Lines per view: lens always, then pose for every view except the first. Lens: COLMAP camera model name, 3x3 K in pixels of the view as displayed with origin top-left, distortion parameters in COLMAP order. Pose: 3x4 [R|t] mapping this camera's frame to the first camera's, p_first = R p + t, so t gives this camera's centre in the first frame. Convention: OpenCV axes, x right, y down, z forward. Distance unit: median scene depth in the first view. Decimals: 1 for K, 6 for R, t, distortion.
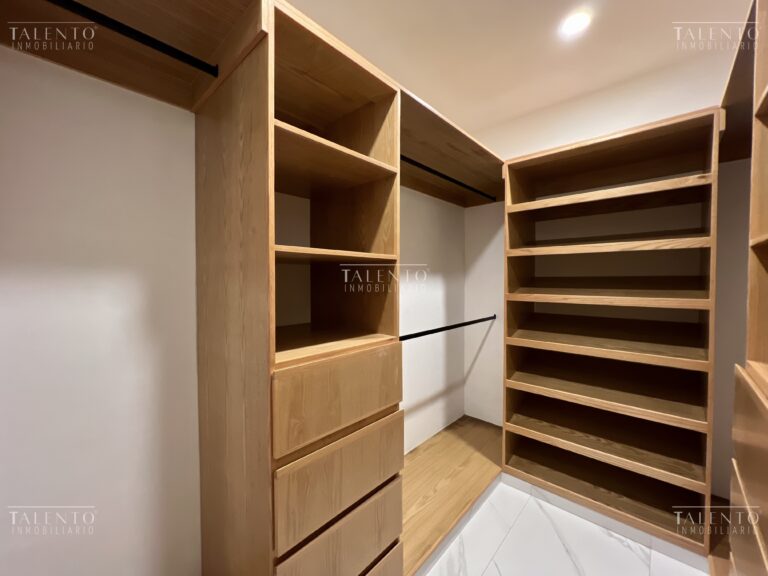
lens RADIAL K [[307.1, 0, 384.0], [0, 307.1, 288.0], [0, 0, 1]] dist [-0.000769, -0.000076]
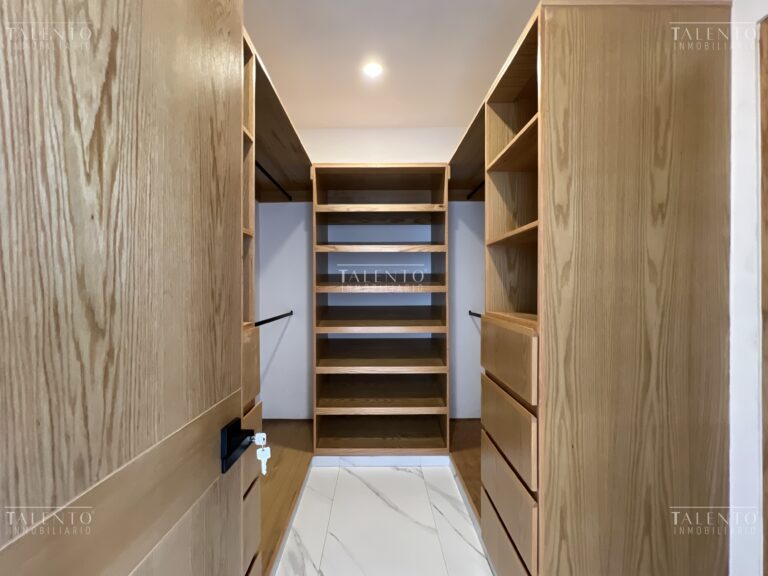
lens RADIAL K [[312.1, 0, 380.9], [0, 312.1, 286.5], [0, 0, 1]] dist [-0.001412, 0.000123]
pose [[0.740707, -0.002808, 0.671822, -0.168458], [0.021048, 0.999597, -0.019028, 0.045488], [-0.671498, 0.028235, 0.740468, 0.039143]]
